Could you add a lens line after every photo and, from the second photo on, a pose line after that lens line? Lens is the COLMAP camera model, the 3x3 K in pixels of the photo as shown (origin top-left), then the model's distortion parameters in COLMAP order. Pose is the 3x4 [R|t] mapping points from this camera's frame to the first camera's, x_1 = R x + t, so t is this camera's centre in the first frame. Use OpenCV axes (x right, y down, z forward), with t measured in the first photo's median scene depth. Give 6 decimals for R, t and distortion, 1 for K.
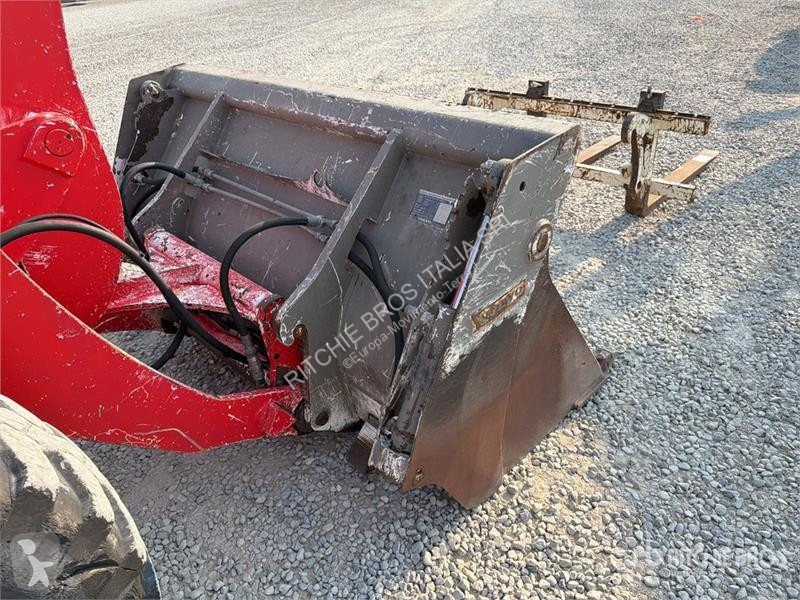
lens RADIAL K [[569.6, 0, 402.9], [0, 569.6, 302.6], [0, 0, 1]] dist [0.060952, -0.080924]
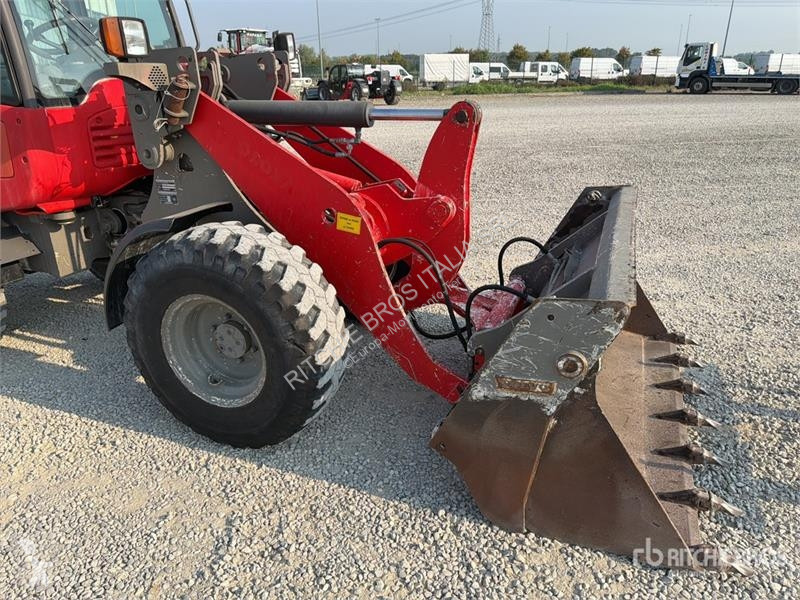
lens RADIAL K [[569.6, 0, 402.9], [0, 569.6, 302.6], [0, 0, 1]] dist [0.060952, -0.080924]
pose [[0.429527, 0.404624, -0.807332, 1.124188], [-0.495200, 0.853137, 0.164118, -0.262487], [0.755171, 0.329298, 0.566815, -0.148289]]
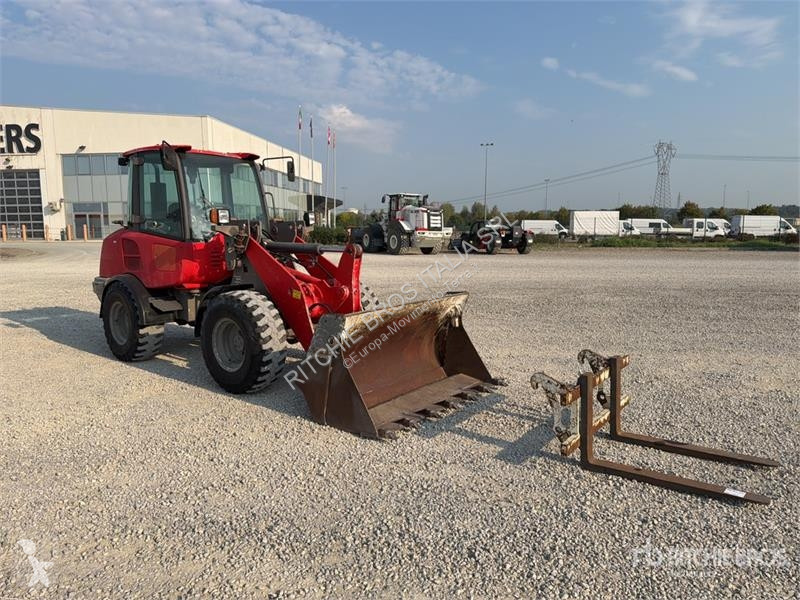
lens RADIAL K [[568.8, 0, 400.0], [0, 568.8, 300.0], [0, 0, 1]] dist [0.126226, -0.148973]
pose [[0.143022, 0.205980, -0.968048, 3.650148], [-0.534056, 0.839546, 0.099735, -0.892484], [0.833264, 0.502727, 0.230079, 0.406258]]
